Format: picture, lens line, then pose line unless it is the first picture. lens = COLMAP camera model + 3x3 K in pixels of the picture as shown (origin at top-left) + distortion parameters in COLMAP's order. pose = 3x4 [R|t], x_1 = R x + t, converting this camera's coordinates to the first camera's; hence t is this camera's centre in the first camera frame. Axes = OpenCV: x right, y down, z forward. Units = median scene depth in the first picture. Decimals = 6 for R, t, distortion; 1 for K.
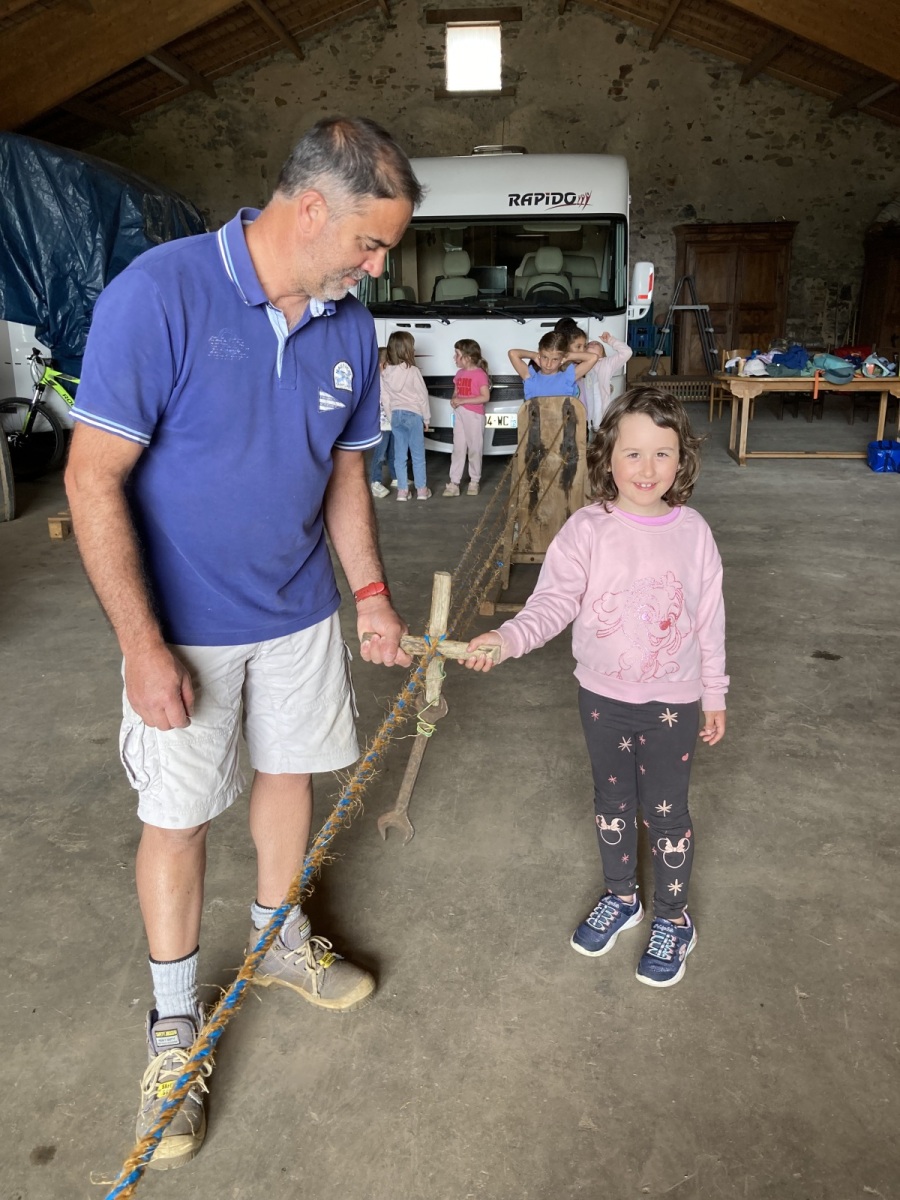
lens RADIAL K [[956.0, 0, 490.8], [0, 956.0, 601.6], [0, 0, 1]] dist [-0.000617, 0.035699]
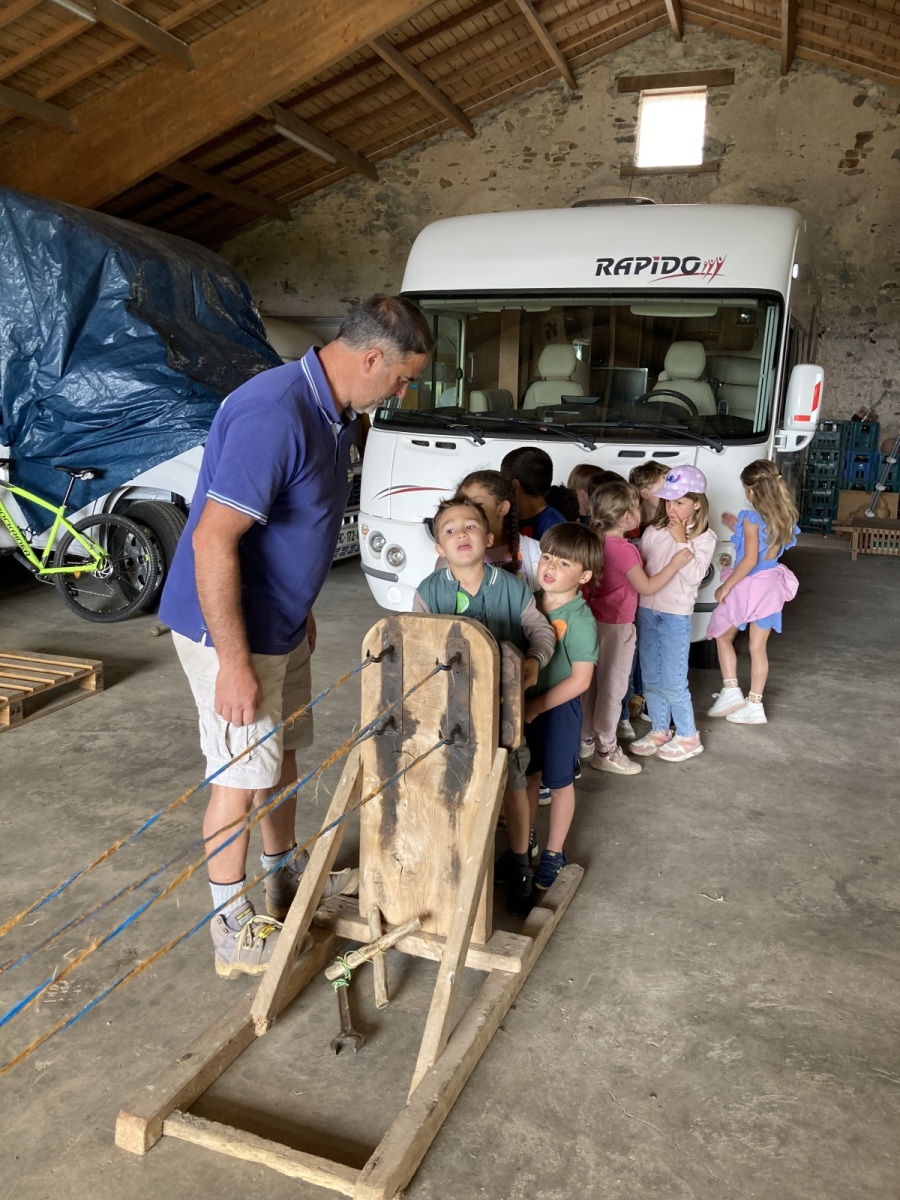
lens RADIAL K [[984.8, 0, 450.0], [0, 984.8, 600.0], [0, 0, 1]] dist [0.005222, 0.000317]
pose [[0.959981, 0.098227, -0.262276, 0.063365], [-0.126019, 0.987818, -0.091299, -0.059198], [0.250113, 0.120697, 0.960664, 0.176440]]
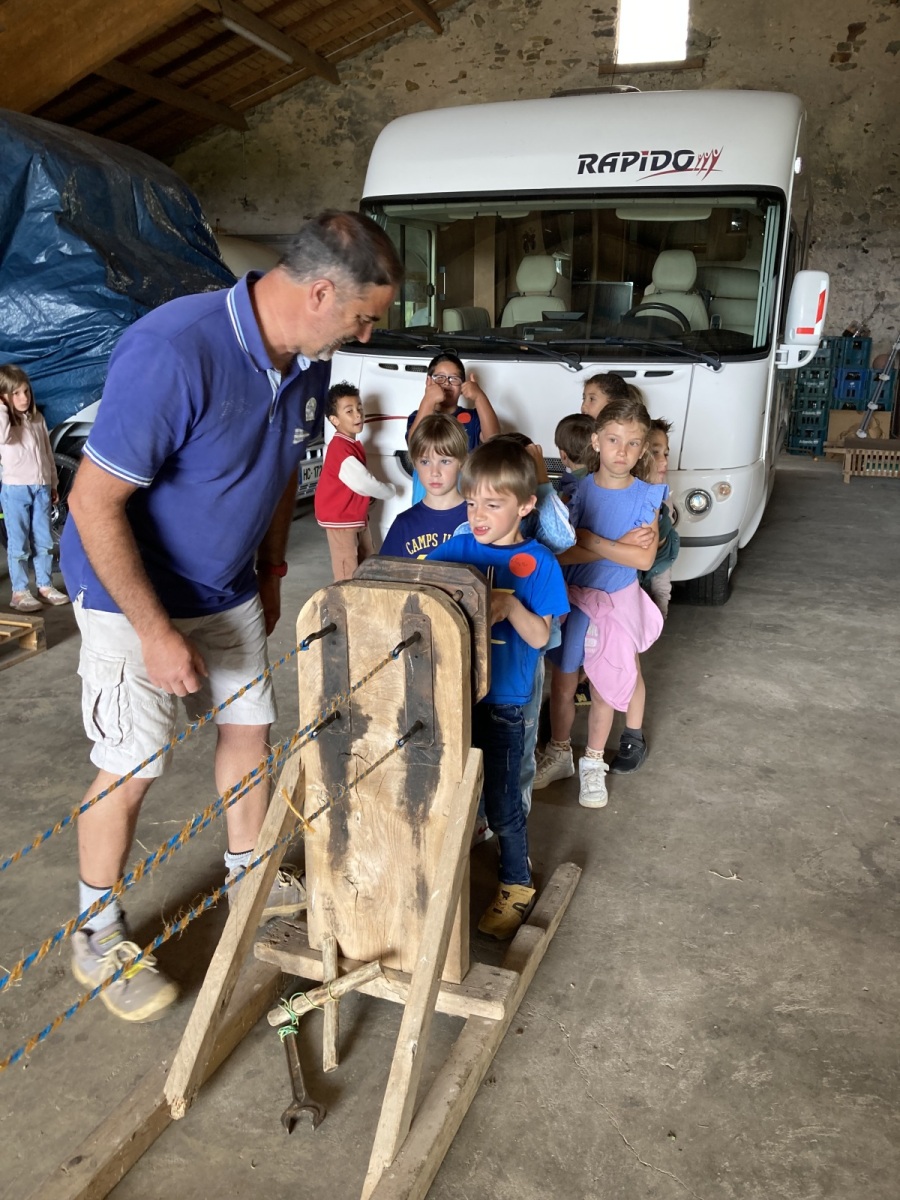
lens RADIAL K [[989.4, 0, 460.1], [0, 989.4, 603.5], [0, 0, 1]] dist [0.015035, 0.003554]
pose [[0.969369, 0.090882, -0.228176, 0.058271], [-0.098451, 0.994899, -0.021987, -0.064342], [0.225014, 0.043778, 0.973372, 0.200730]]
